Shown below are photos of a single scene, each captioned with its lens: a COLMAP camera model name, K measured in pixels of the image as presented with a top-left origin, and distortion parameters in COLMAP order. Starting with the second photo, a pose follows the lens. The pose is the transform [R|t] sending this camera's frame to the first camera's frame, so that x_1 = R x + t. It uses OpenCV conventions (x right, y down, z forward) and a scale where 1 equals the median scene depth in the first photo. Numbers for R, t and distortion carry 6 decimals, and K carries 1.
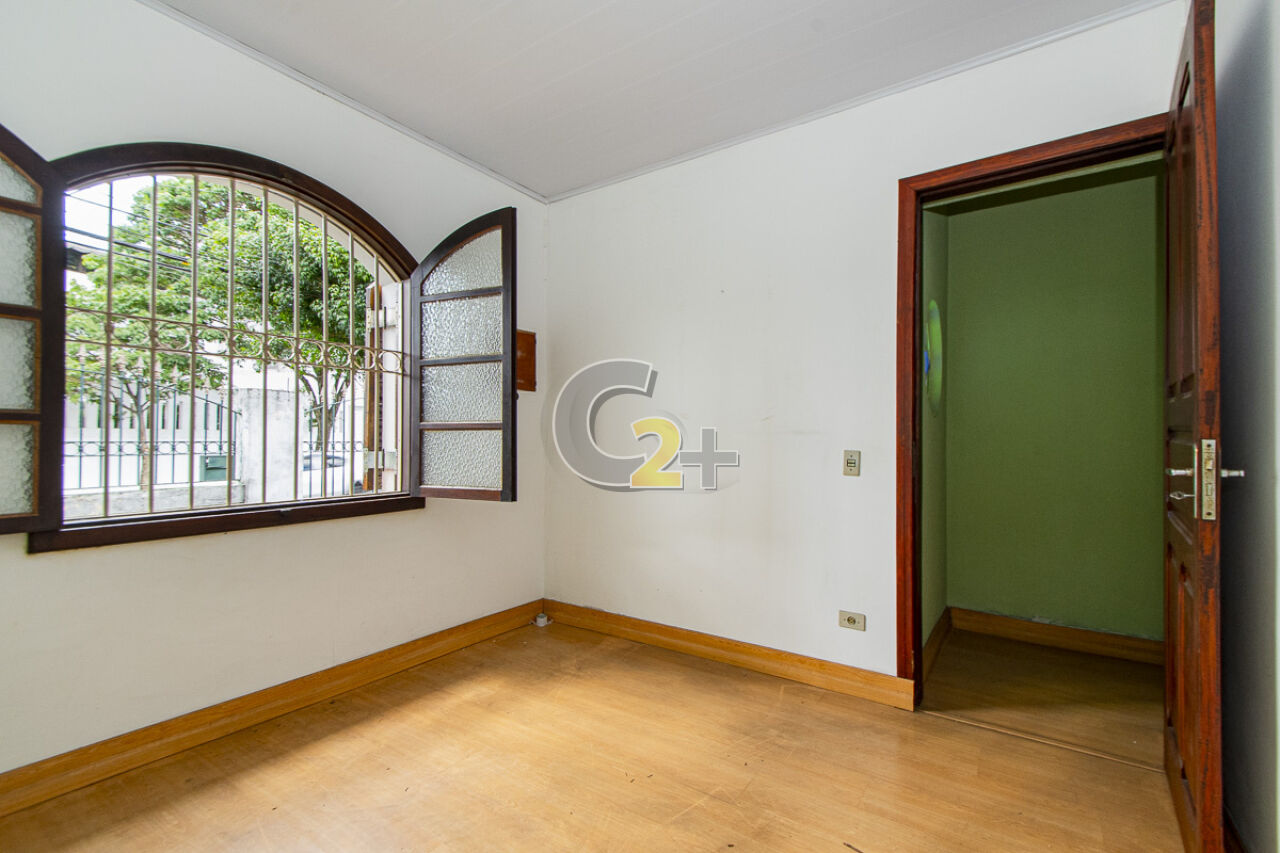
lens RADIAL K [[542.1, 0, 642.5], [0, 542.1, 432.0], [0, 0, 1]] dist [0.000779, -0.000037]
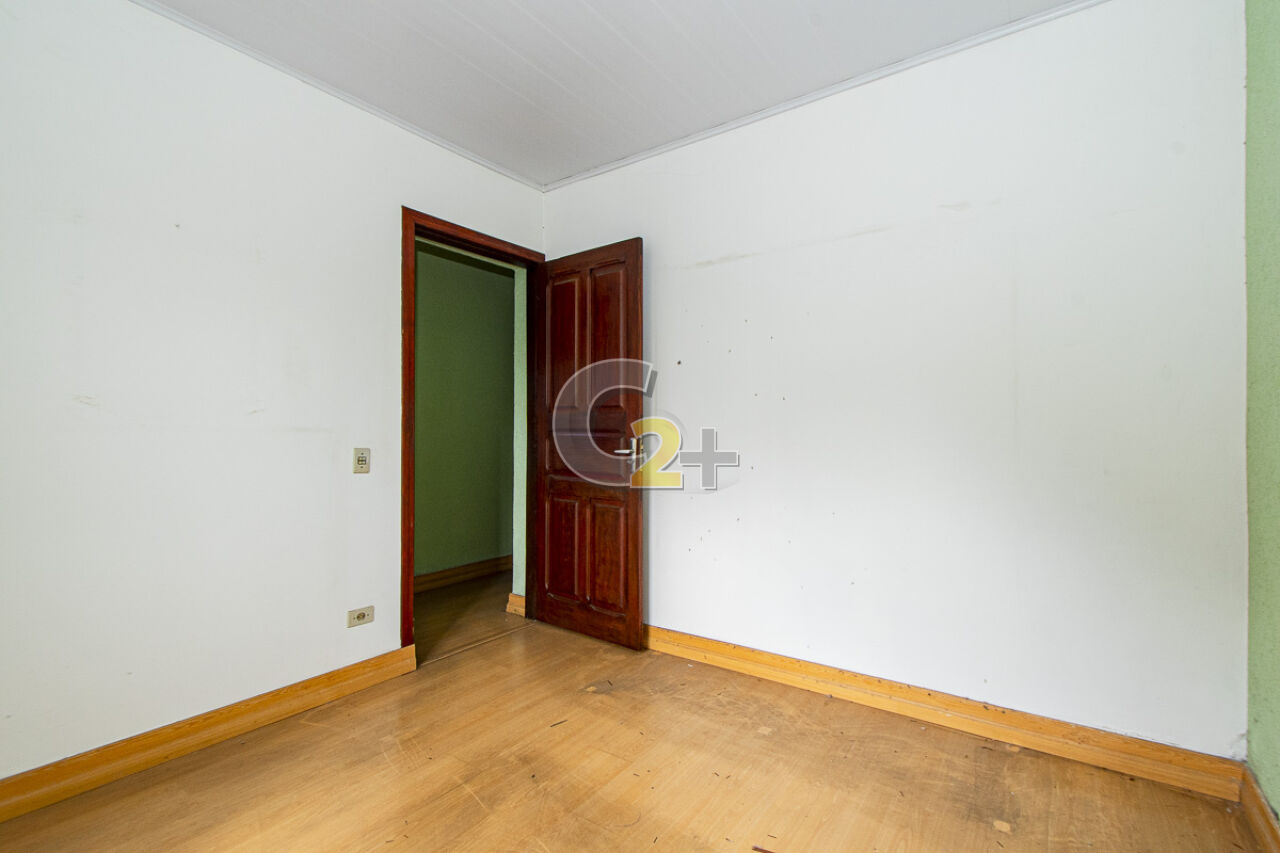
lens RADIAL K [[588.8, 0, 640.0], [0, 588.8, 426.5], [0, 0, 1]] dist [-0.001436, -0.000455]
pose [[0.023954, 0.006781, 0.999690, -0.732226], [-0.006964, 0.999954, -0.006616, -0.003043], [-0.999689, -0.006803, 0.024000, 0.473927]]
